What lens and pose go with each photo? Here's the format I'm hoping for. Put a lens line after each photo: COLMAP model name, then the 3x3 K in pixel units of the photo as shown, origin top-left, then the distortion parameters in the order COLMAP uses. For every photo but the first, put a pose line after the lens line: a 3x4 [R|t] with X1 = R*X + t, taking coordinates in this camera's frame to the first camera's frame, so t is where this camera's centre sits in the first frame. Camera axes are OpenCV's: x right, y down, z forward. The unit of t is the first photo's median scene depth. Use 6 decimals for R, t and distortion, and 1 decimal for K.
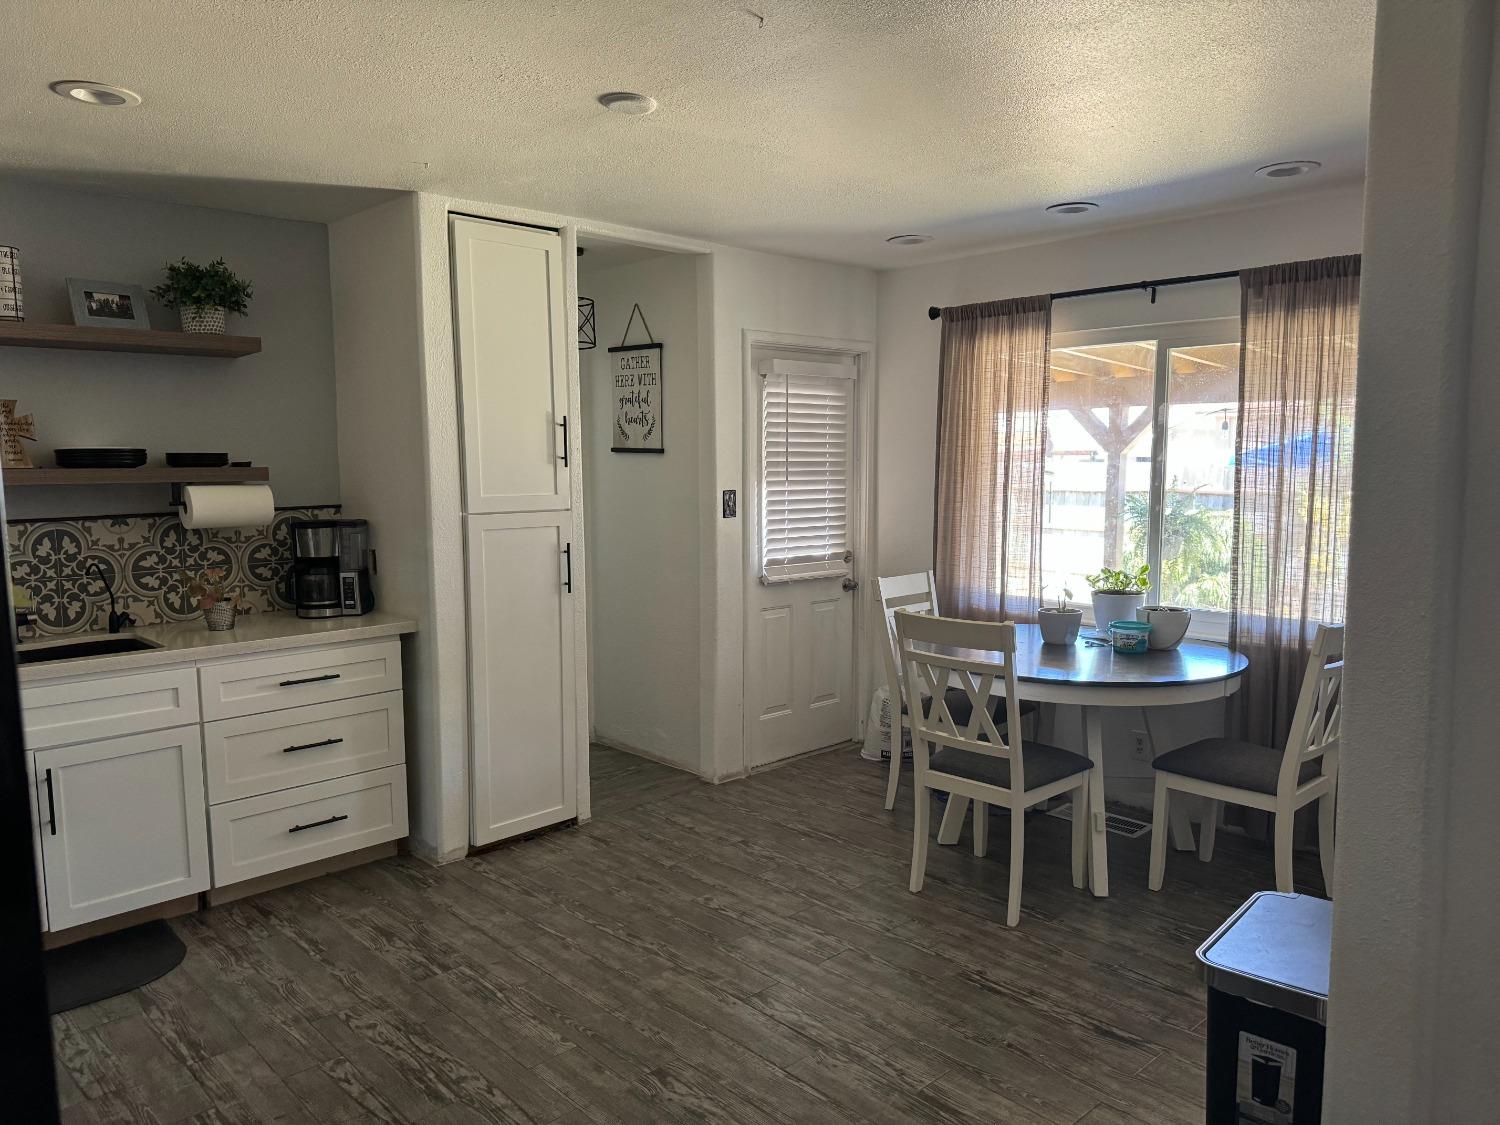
lens RADIAL K [[1068.2, 0, 742.6], [0, 1068.2, 570.6], [0, 0, 1]] dist [0.036010, -0.008894]
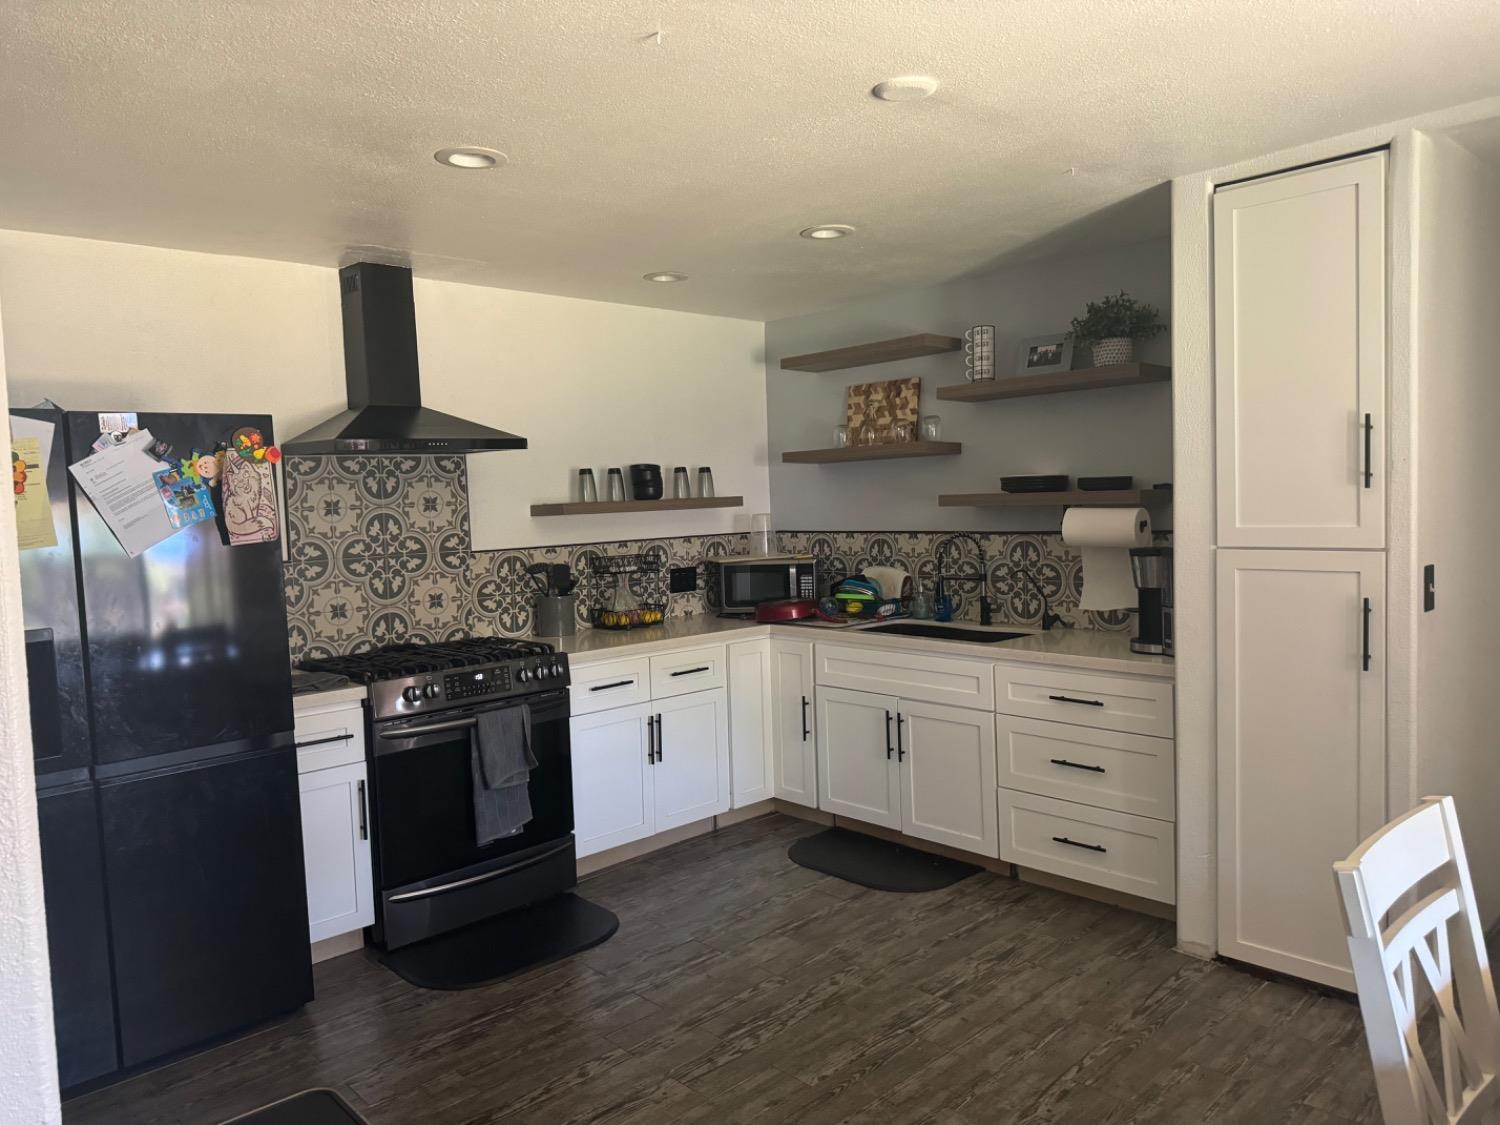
lens RADIAL K [[1068.2, 0, 743.2], [0, 1068.2, 557.5], [0, 0, 1]] dist [0.036010, -0.008894]
pose [[0.005099, 0.067813, -0.997685, 0.627329], [-0.073463, 0.995028, 0.067257, -0.081698], [0.997285, 0.072950, 0.010055, 0.697385]]
